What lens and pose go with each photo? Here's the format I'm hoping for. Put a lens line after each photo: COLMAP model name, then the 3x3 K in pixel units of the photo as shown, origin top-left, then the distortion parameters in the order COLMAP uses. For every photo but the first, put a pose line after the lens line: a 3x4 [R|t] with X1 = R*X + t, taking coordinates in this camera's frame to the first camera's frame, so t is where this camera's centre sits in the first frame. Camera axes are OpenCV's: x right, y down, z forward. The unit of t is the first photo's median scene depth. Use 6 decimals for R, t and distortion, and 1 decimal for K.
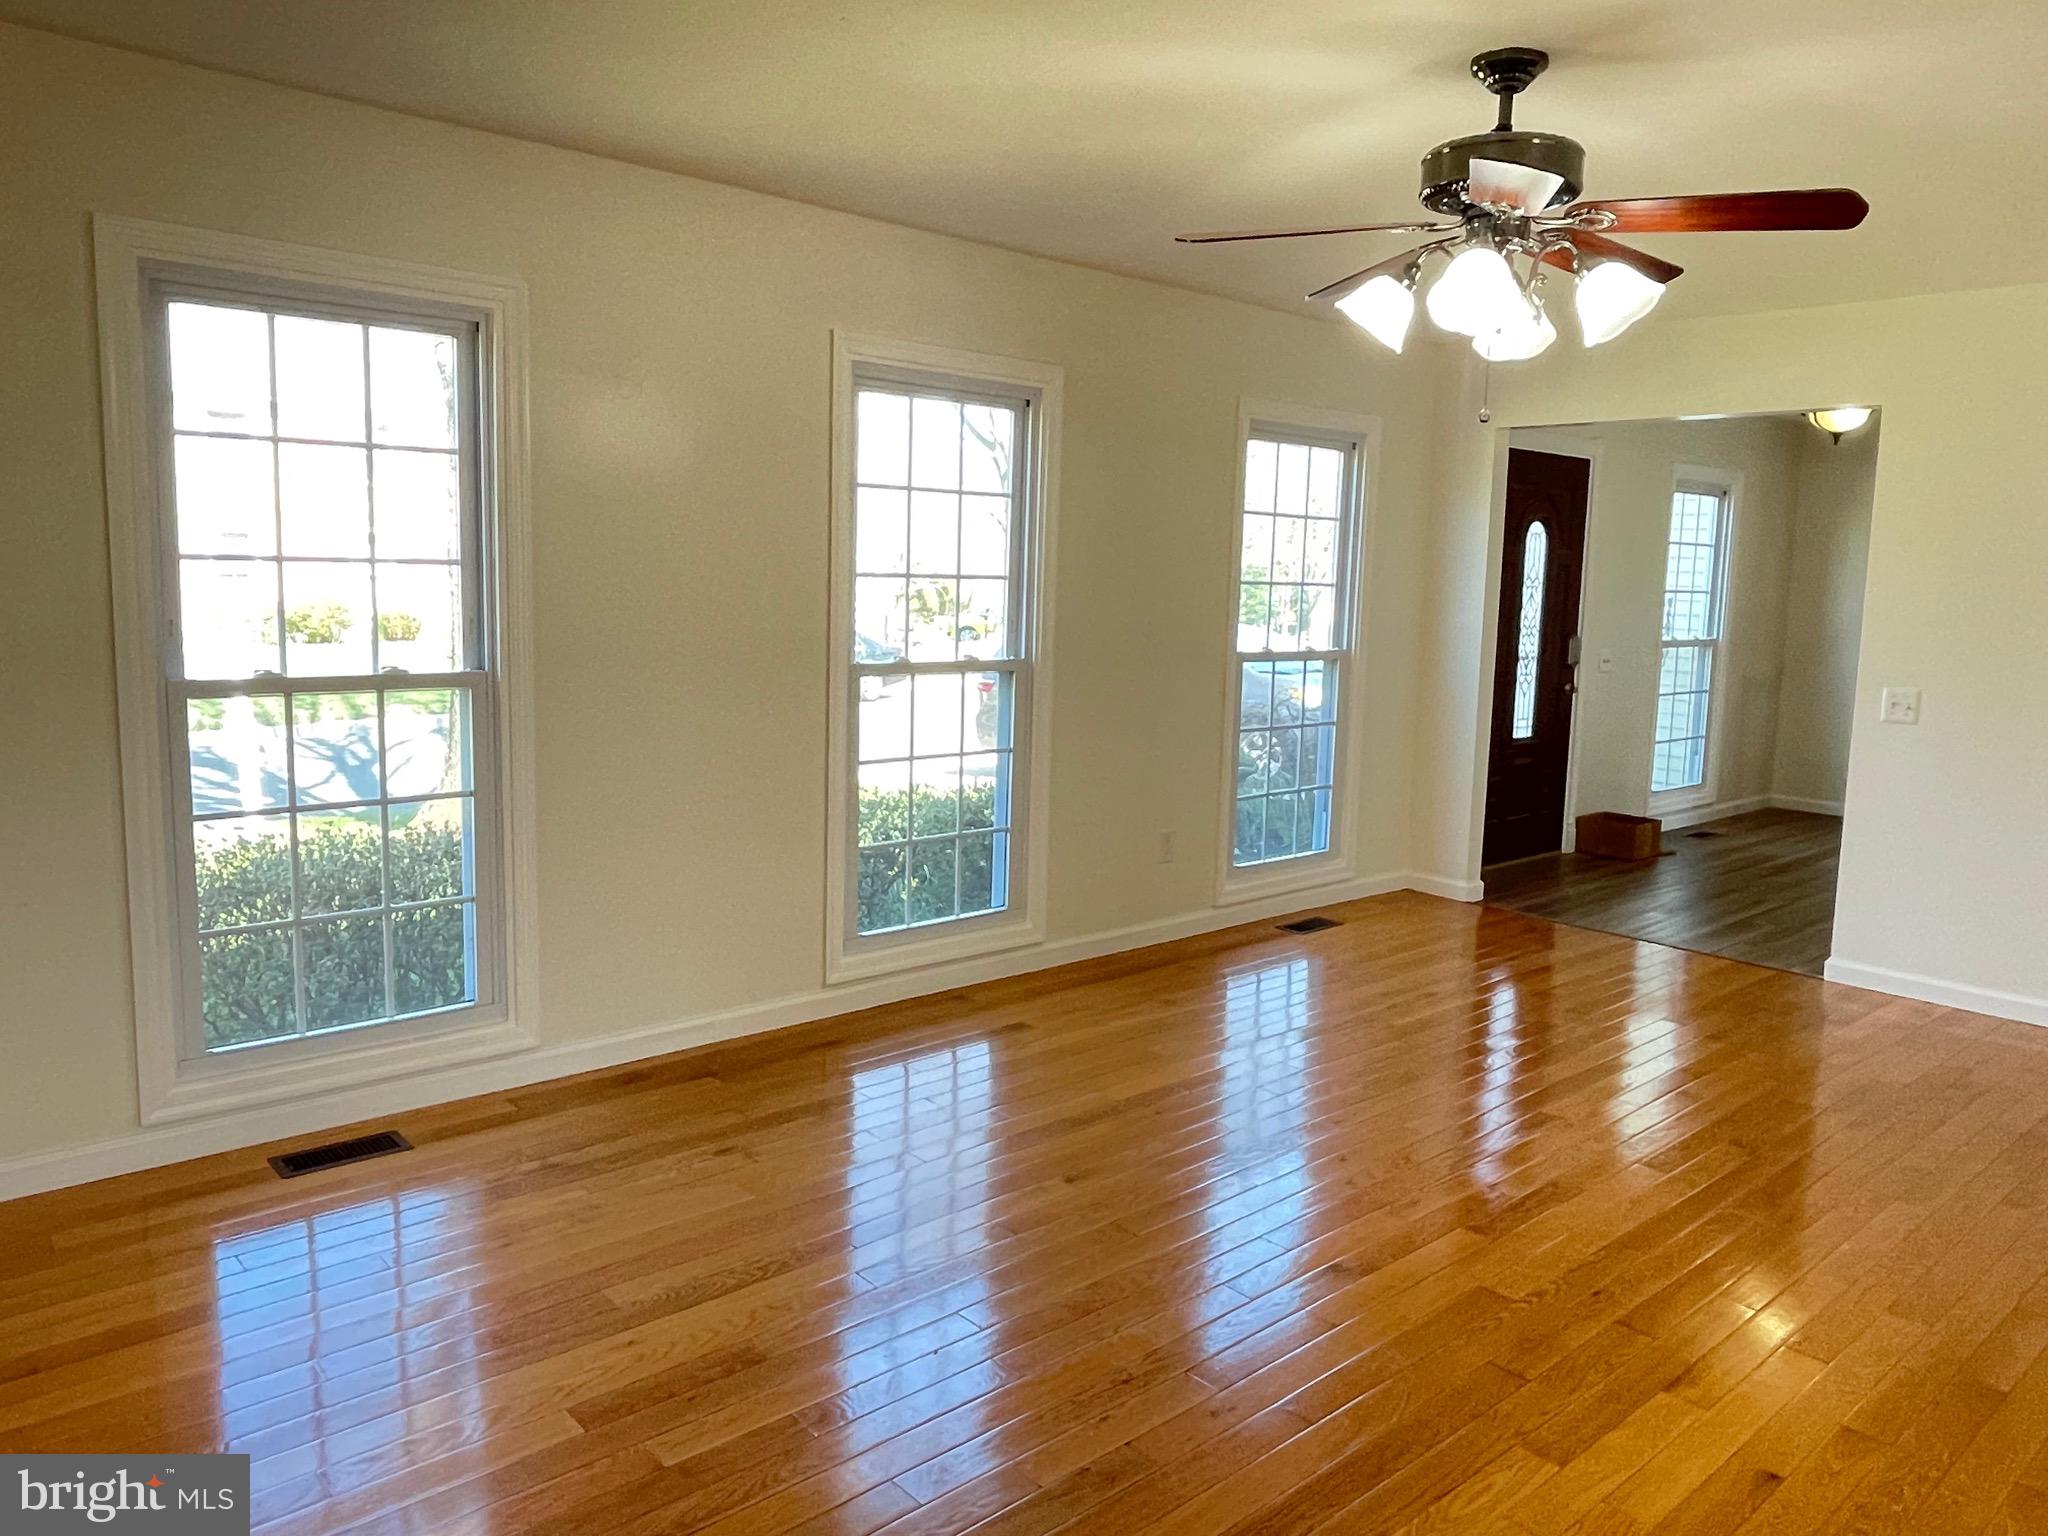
lens RADIAL K [[1442.1, 0, 1024.5], [0, 1442.1, 749.7], [0, 0, 1]] dist [-0.003744, -0.000177]
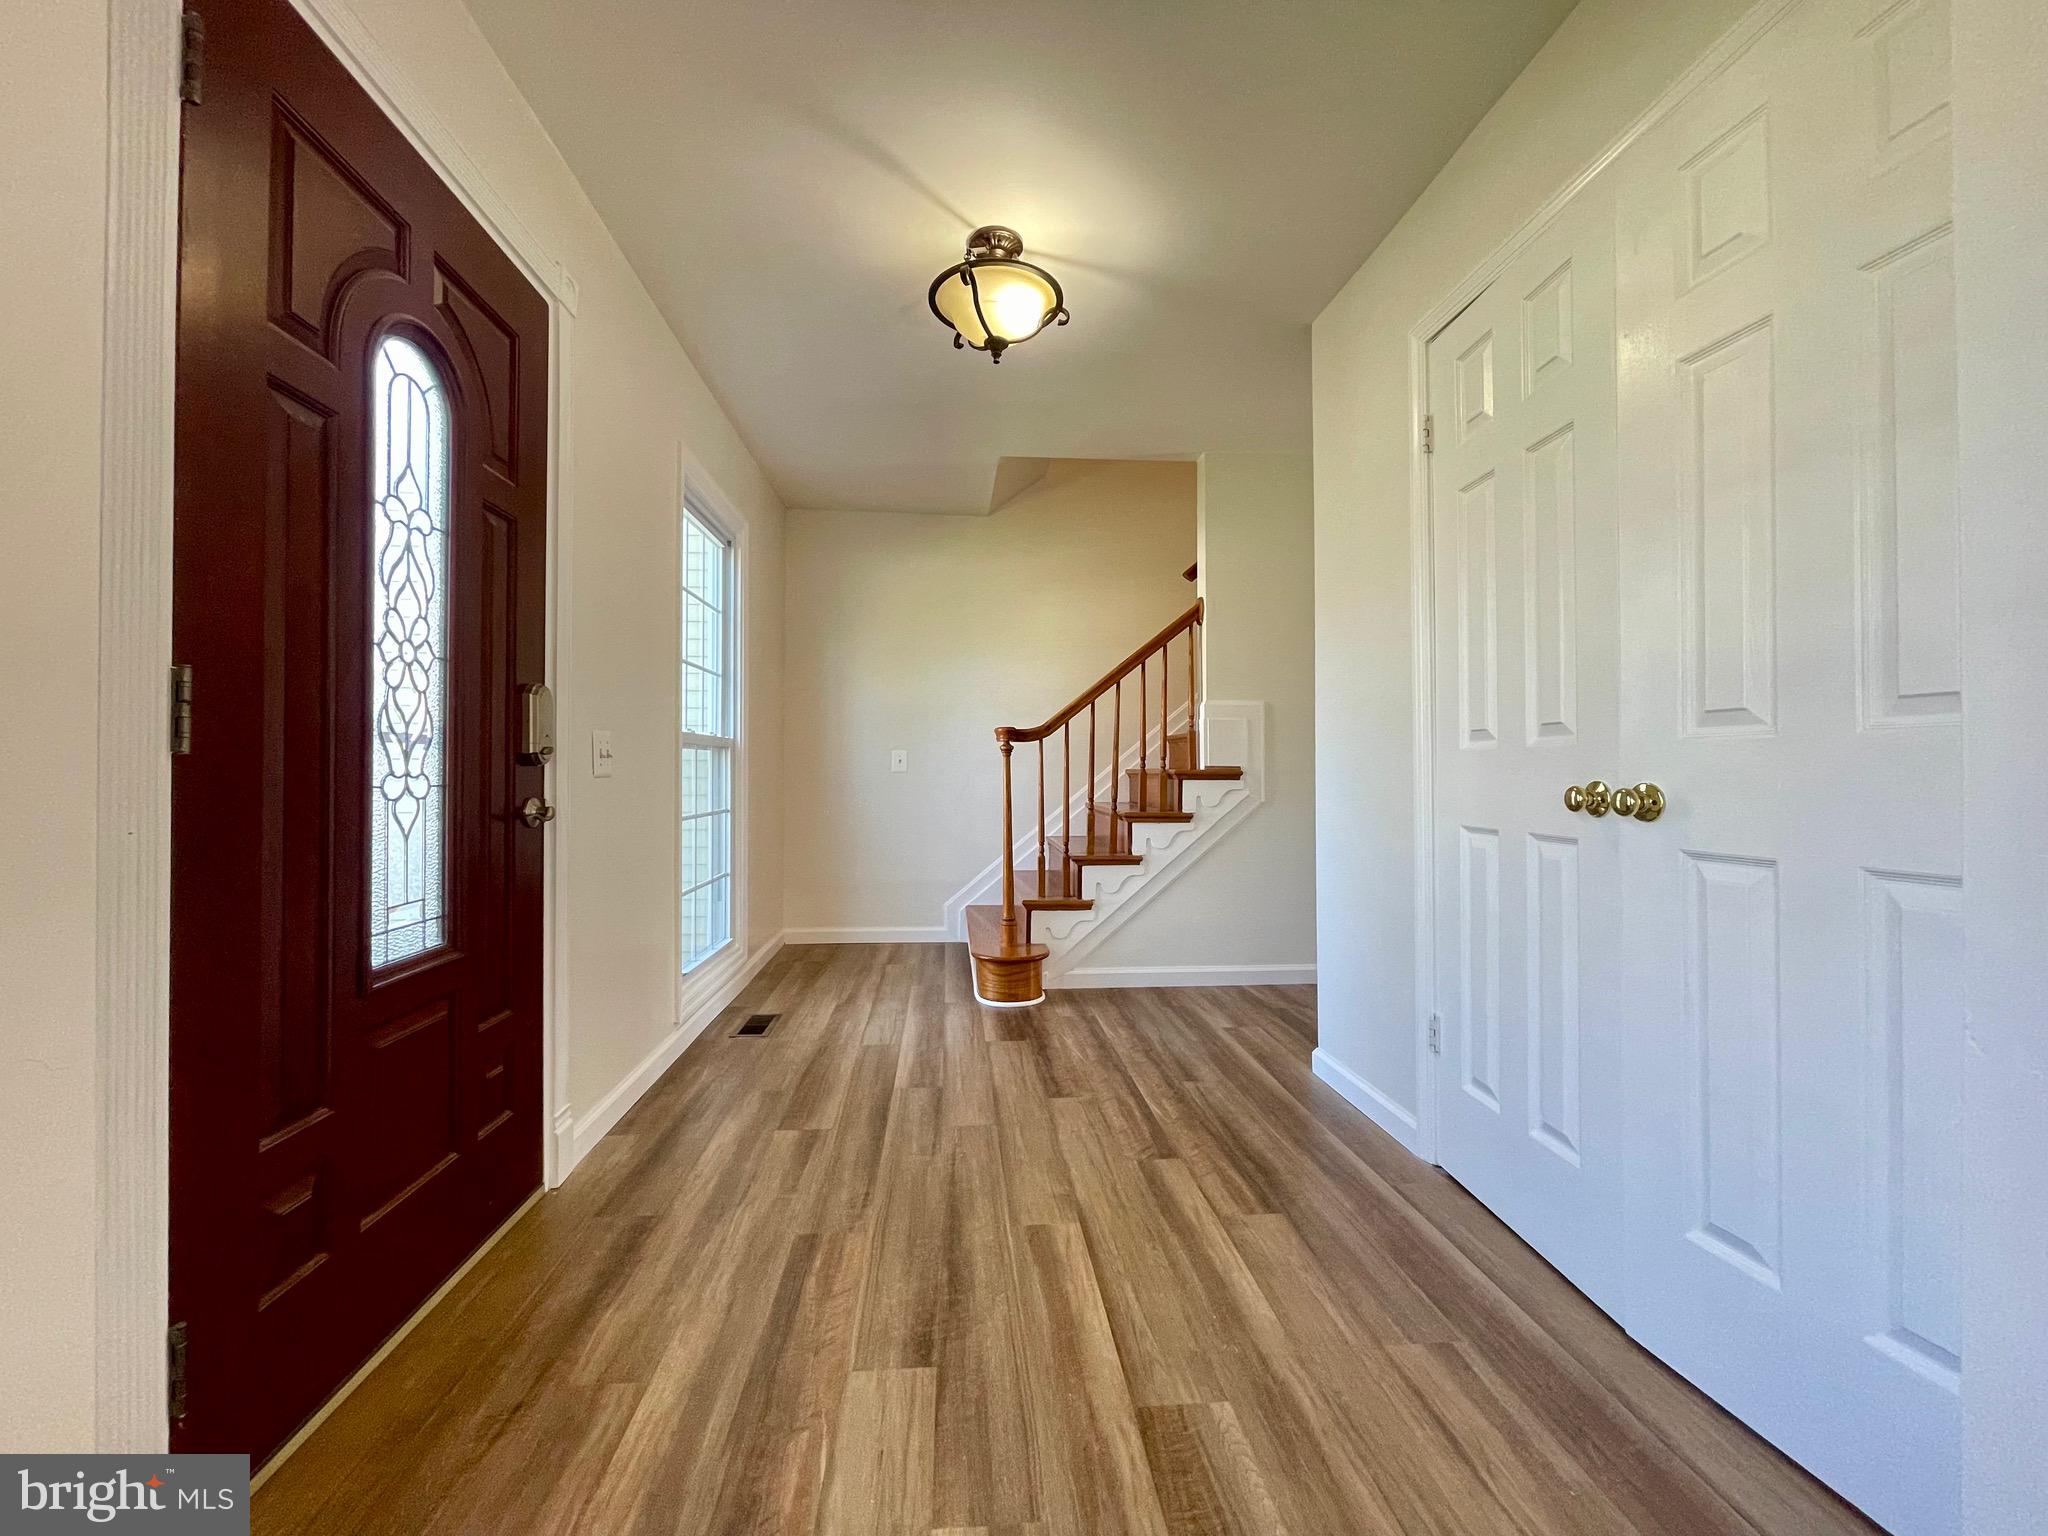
lens RADIAL K [[825.8, 0, 1013.6], [0, 825.8, 766.6], [0, 0, 1]] dist [0.003684, 0.001479]
pose [[0.612960, -0.023806, 0.789755, 0.243229], [0.116726, 0.991307, -0.060714, -0.021503], [-0.781444, 0.129400, 0.610410, 0.661972]]
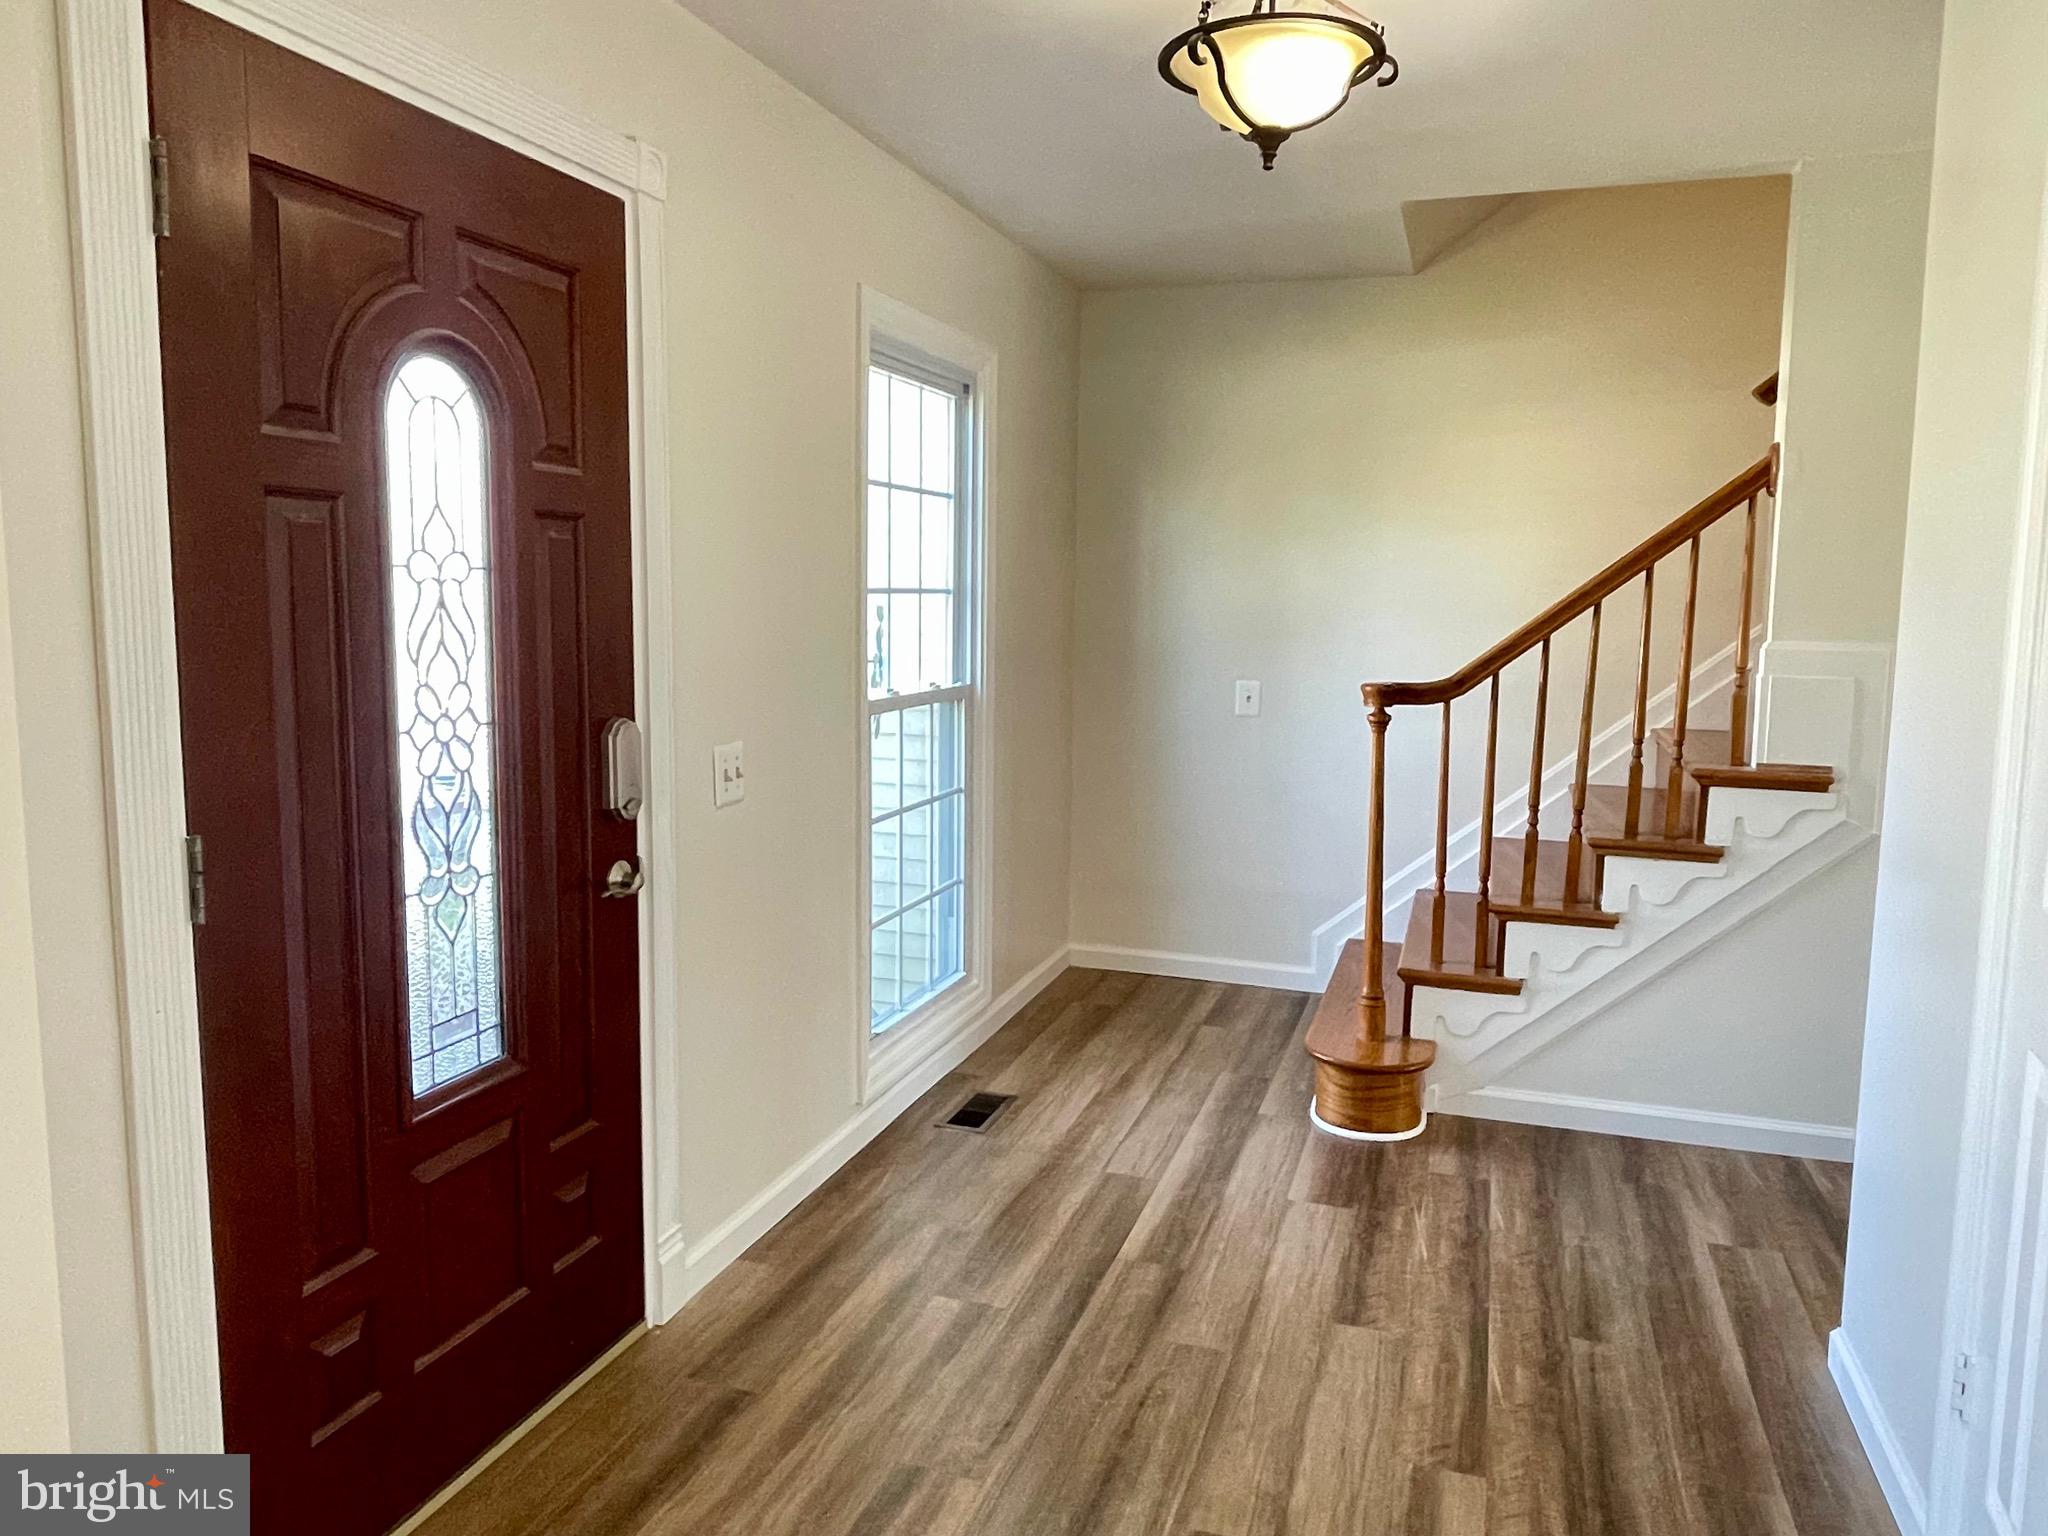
lens RADIAL K [[1402.9, 0, 1021.2], [0, 1402.9, 766.5], [0, 0, 1]] dist [0.003779, -0.015623]
pose [[0.872075, -0.077865, 0.483139, 0.271702], [0.073789, 0.996895, 0.027474, -0.063951], [-0.483778, 0.011691, 0.875113, 0.595961]]
